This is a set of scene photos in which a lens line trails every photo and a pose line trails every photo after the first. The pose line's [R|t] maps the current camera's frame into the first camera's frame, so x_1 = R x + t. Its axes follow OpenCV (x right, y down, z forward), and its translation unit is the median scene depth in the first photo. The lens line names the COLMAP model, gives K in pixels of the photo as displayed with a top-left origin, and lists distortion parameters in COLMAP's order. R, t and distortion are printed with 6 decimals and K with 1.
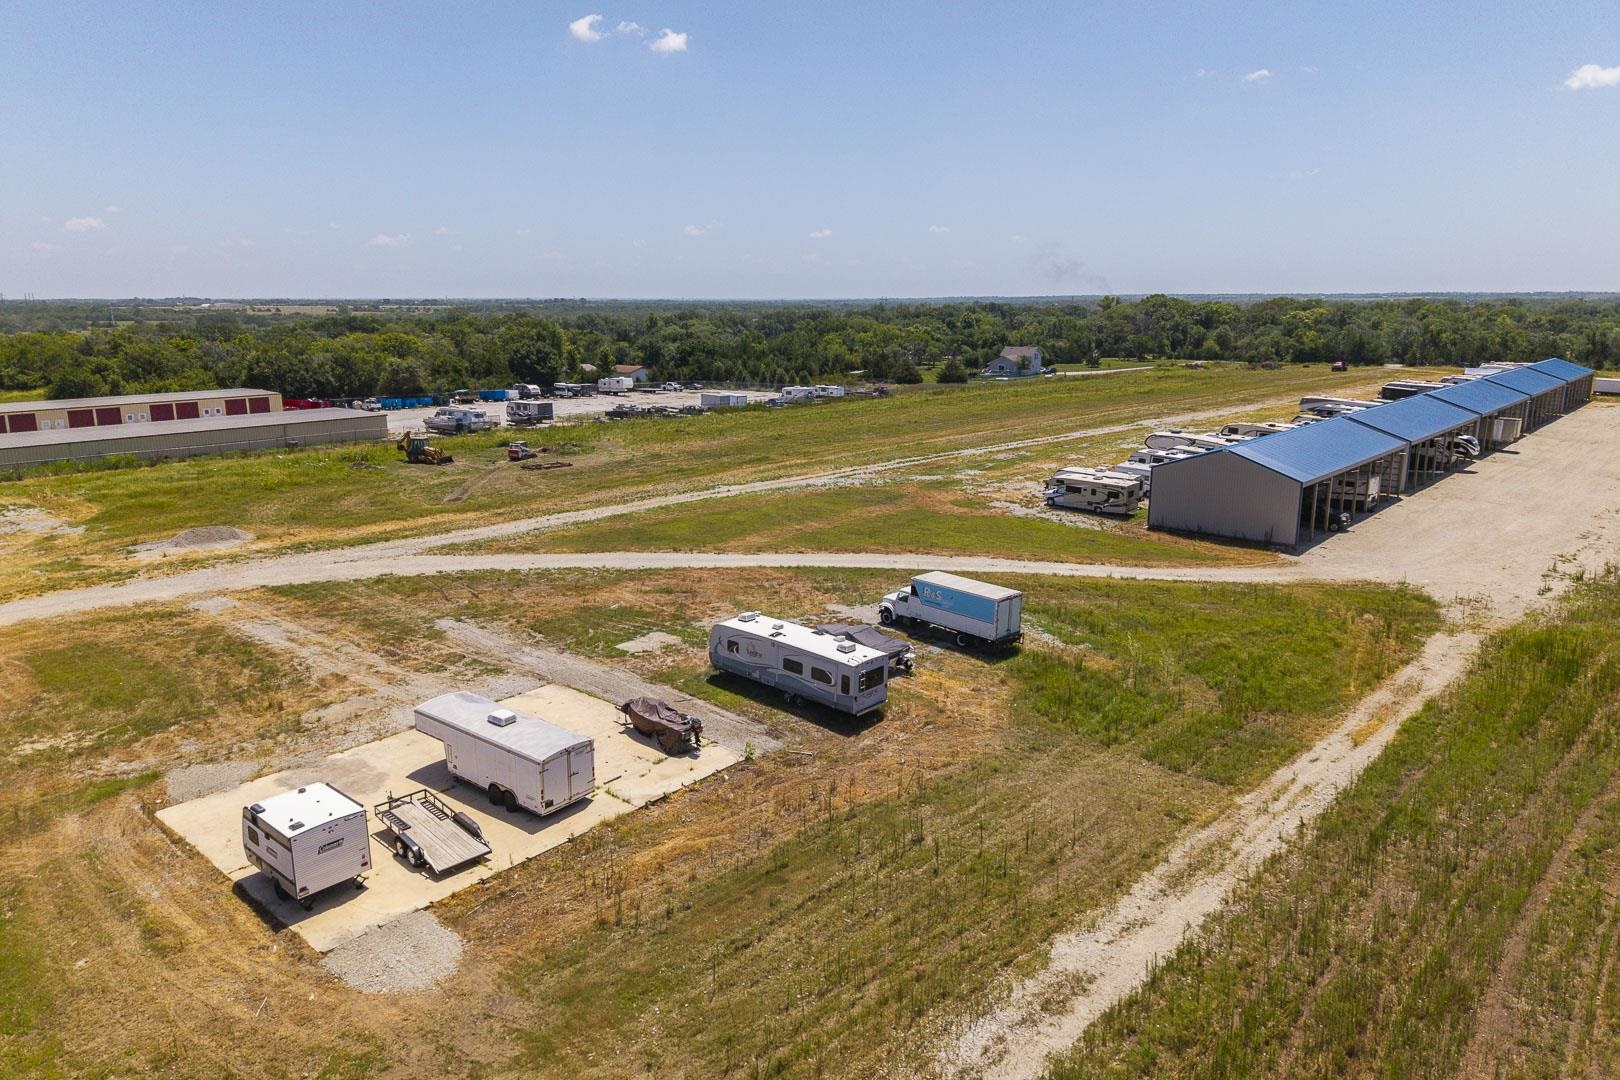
lens RADIAL K [[1079.9, 0, 816.4], [0, 1079.9, 532.0], [0, 0, 1]] dist [0.062585, -0.082337]
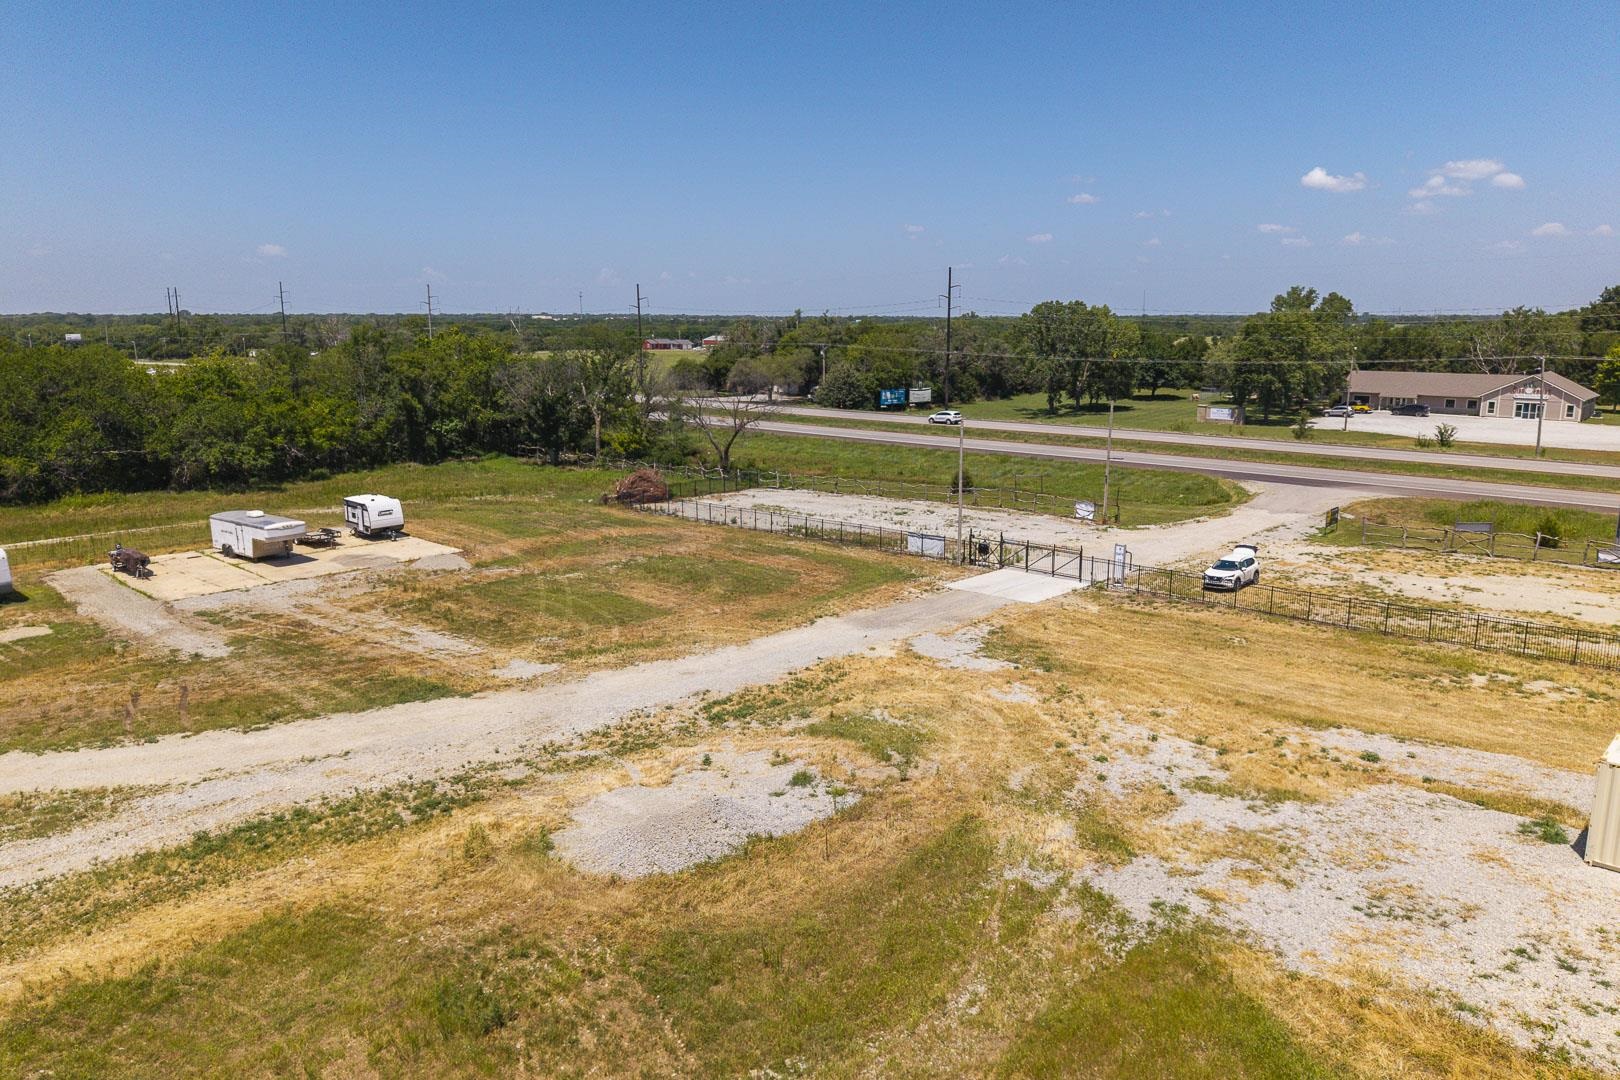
lens RADIAL K [[1080.3, 0, 813.1], [0, 1080.3, 538.7], [0, 0, 1]] dist [0.035861, -0.035076]
pose [[-0.999469, -0.004176, 0.032316, -0.703001], [0.009253, 0.914563, 0.404339, -0.268954], [-0.031243, 0.404423, -0.914038, 1.478028]]
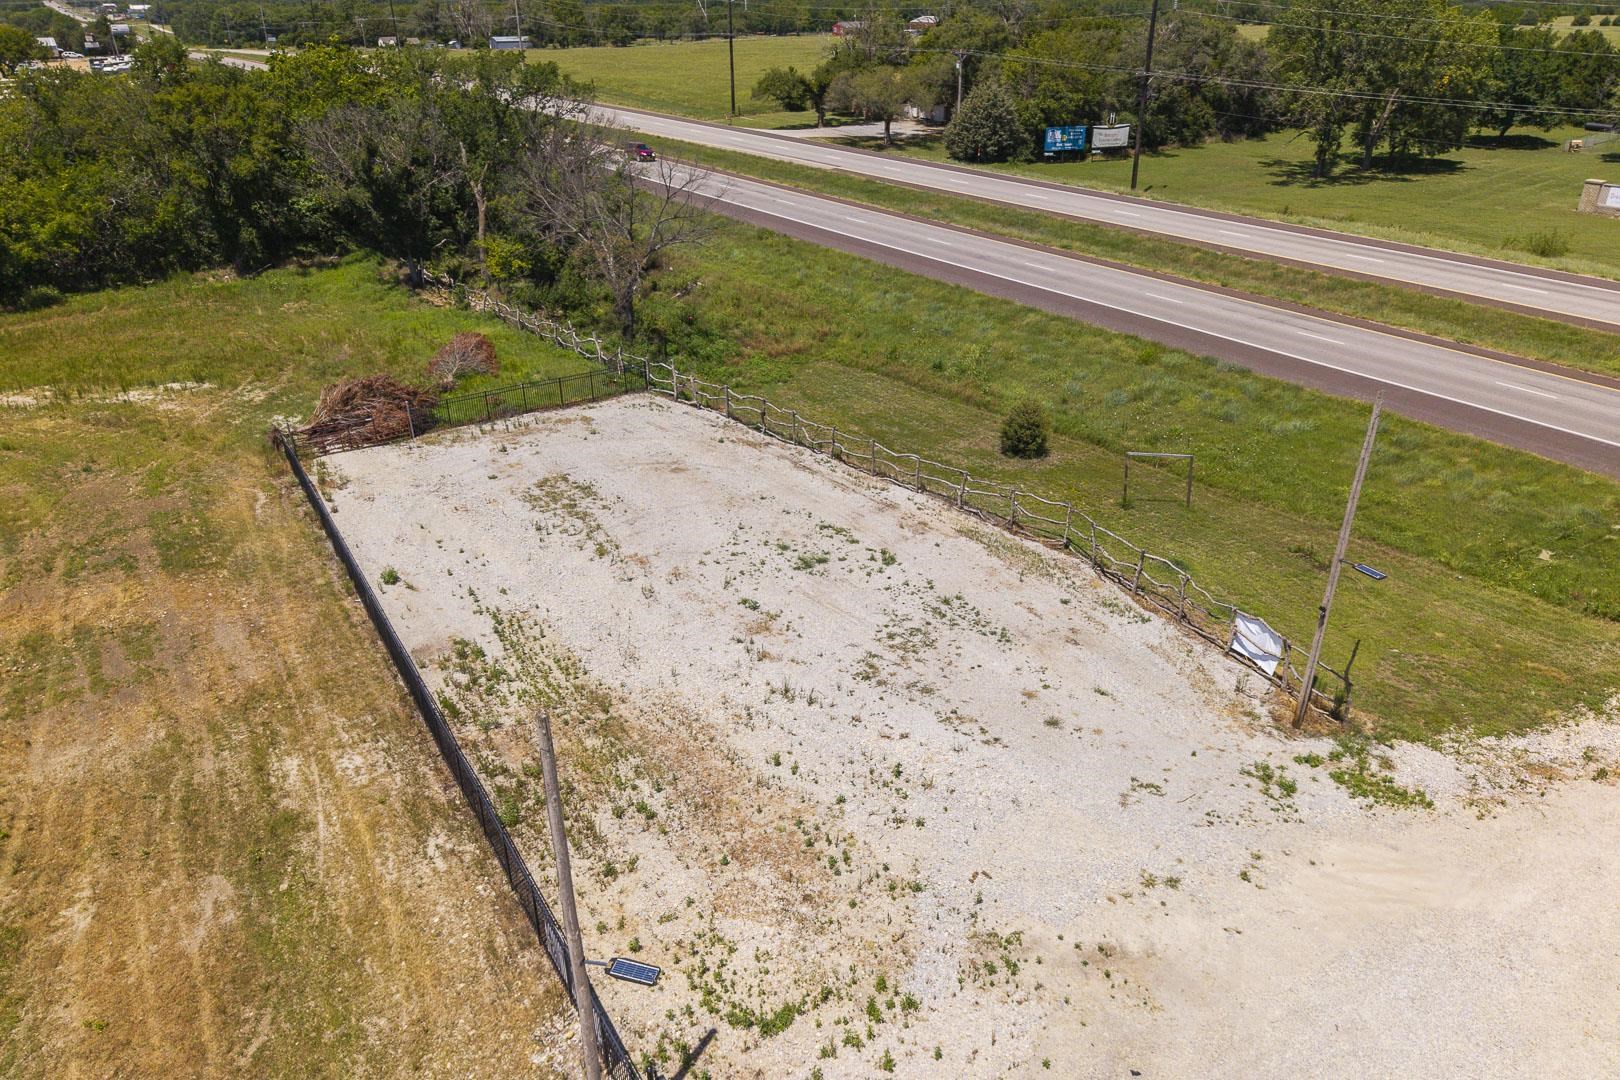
lens RADIAL K [[1092.7, 0, 814.5], [0, 1092.7, 531.4], [0, 0, 1]] dist [0.000520, 0.003337]
pose [[-0.967975, -0.107691, 0.226774, -0.882214], [0.058829, 0.780863, 0.621927, -0.138432], [-0.244056, 0.615351, -0.749520, 0.727215]]
